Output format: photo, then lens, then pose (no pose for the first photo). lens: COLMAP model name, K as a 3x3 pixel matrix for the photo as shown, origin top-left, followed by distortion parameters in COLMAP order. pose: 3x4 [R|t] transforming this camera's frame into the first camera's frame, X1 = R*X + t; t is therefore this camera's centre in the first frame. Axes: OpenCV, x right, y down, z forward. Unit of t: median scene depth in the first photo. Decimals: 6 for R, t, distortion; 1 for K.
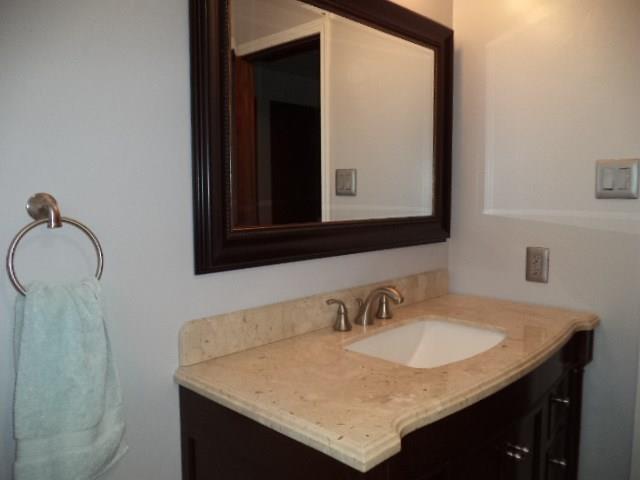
lens RADIAL K [[519.9, 0, 320.0], [0, 519.9, 240.0], [0, 0, 1]] dist [-0.005830, -0.002116]
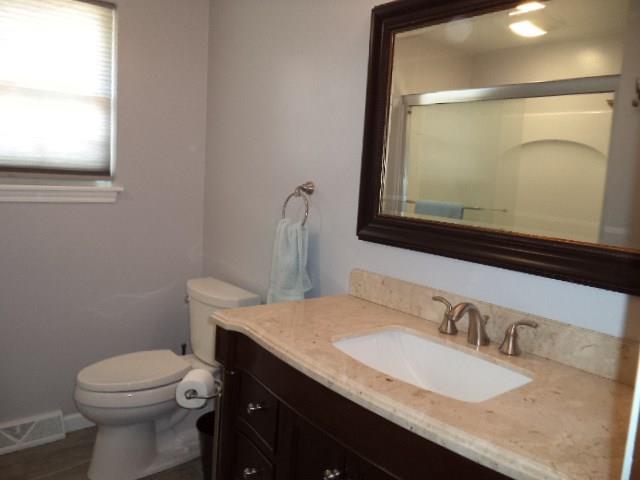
lens RADIAL K [[517.4, 0, 320.0], [0, 517.4, 240.0], [0, 0, 1]] dist [-0.059735, -0.001730]
pose [[-0.124099, 0.125848, -0.984257, 1.174881], [-0.150297, 0.978096, 0.144010, -0.123970], [0.980821, 0.165803, -0.102466, 0.942106]]
